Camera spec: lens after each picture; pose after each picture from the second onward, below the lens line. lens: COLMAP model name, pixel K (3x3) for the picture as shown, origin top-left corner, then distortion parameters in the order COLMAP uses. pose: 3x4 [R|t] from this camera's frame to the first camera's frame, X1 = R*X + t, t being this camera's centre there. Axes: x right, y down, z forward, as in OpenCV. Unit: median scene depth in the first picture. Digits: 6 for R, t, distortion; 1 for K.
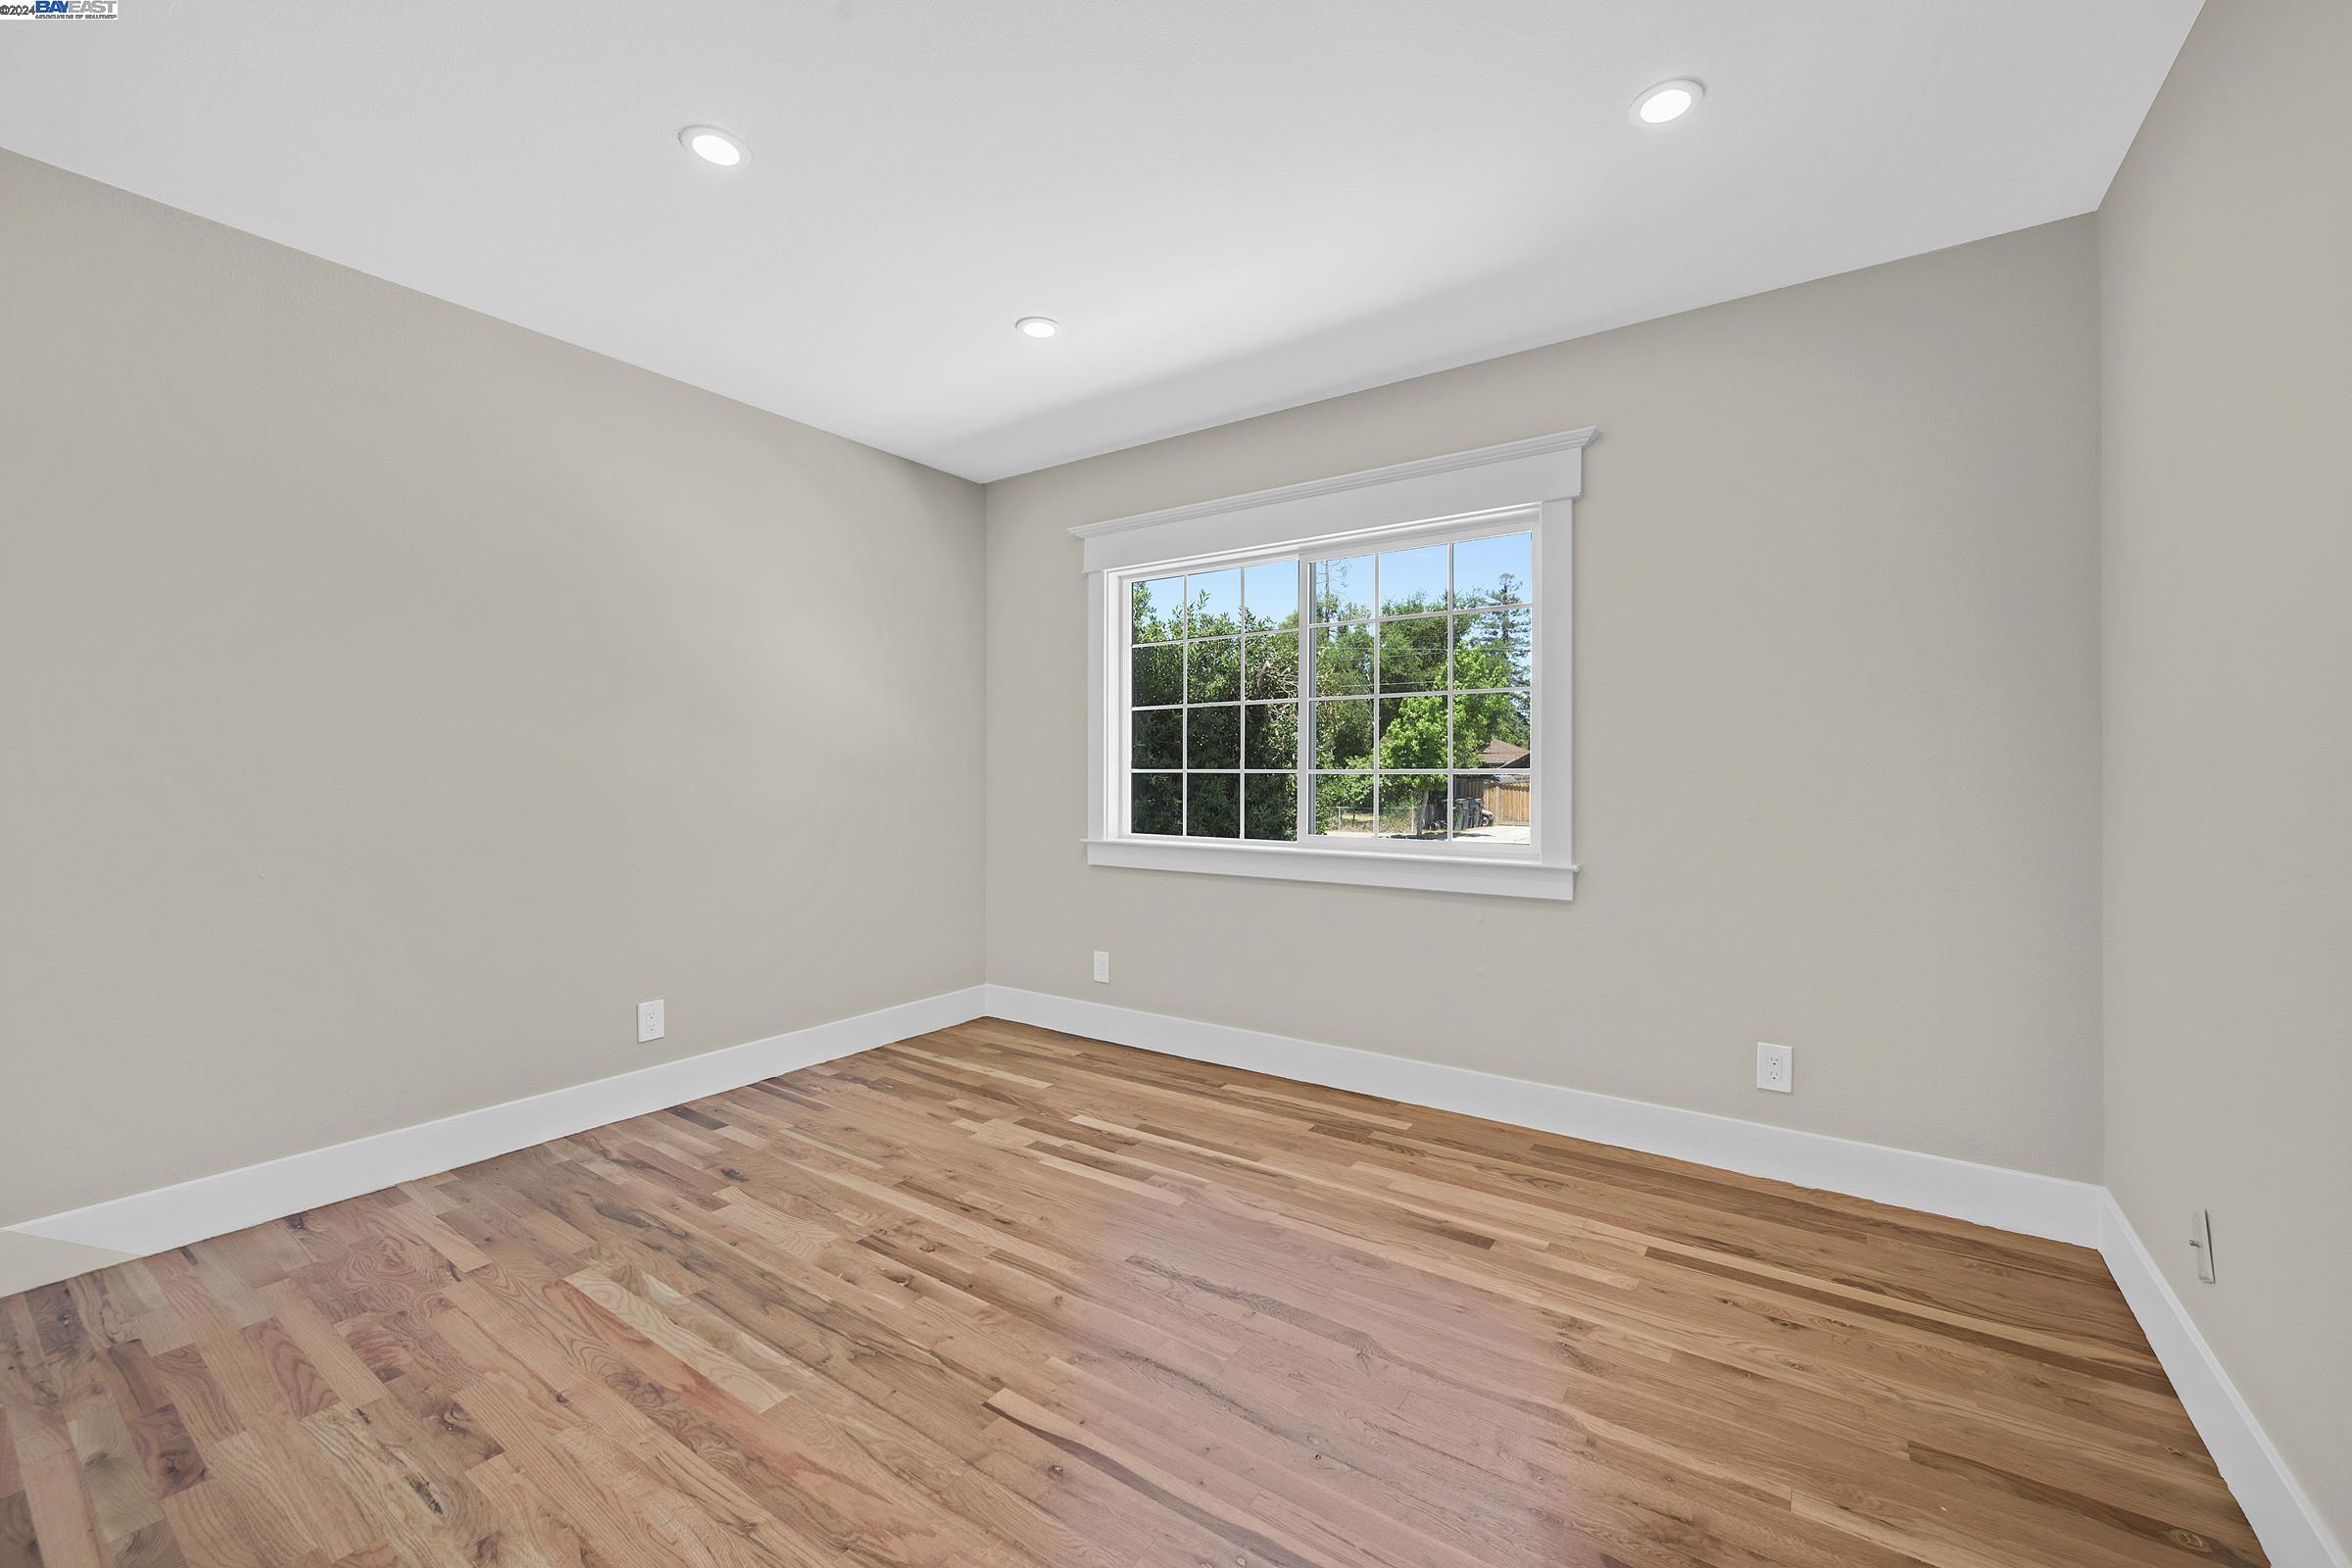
lens RADIAL K [[934.1, 0, 1180.9], [0, 934.1, 777.9], [0, 0, 1]] dist [-0.008232, 0.000006]
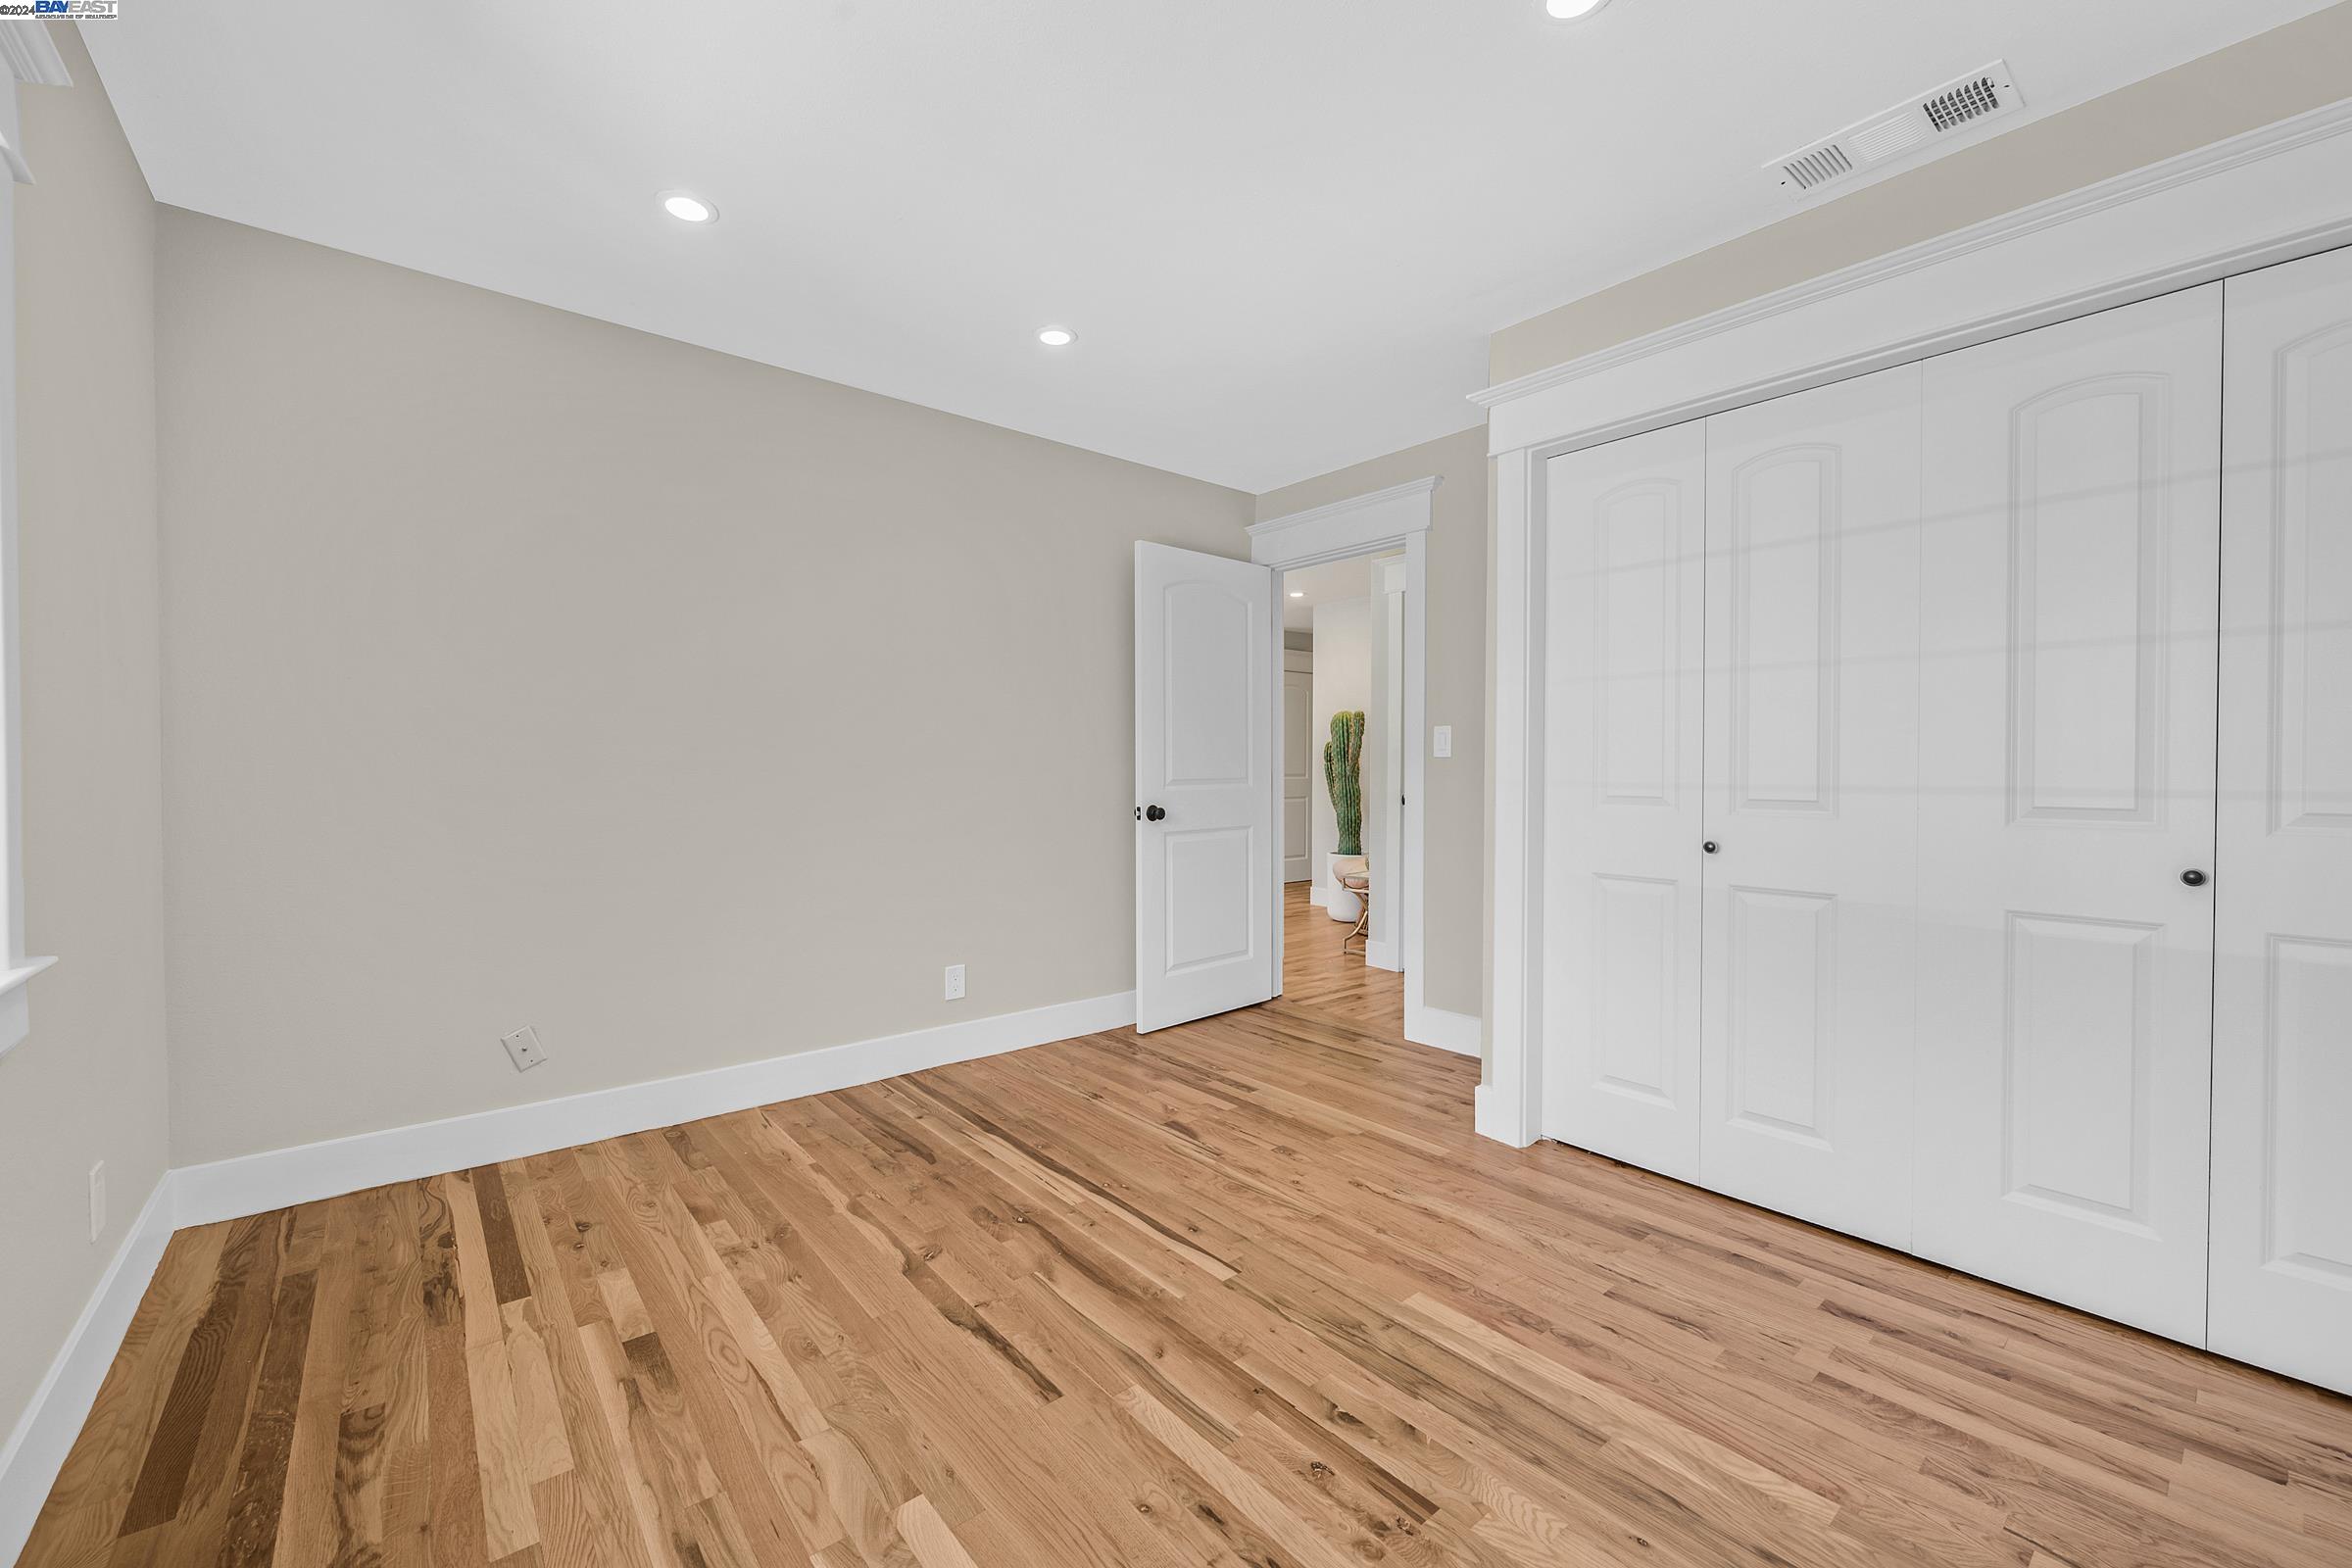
lens RADIAL K [[934.1, 0, 1174.8], [0, 934.1, 779.9], [0, 0, 1]] dist [-0.008232, 0.000006]
pose [[-0.964017, -0.007456, 0.265736, -0.381428], [-0.003737, 0.999888, 0.014501, -0.009532], [-0.265814, 0.012986, -0.963937, 1.858909]]
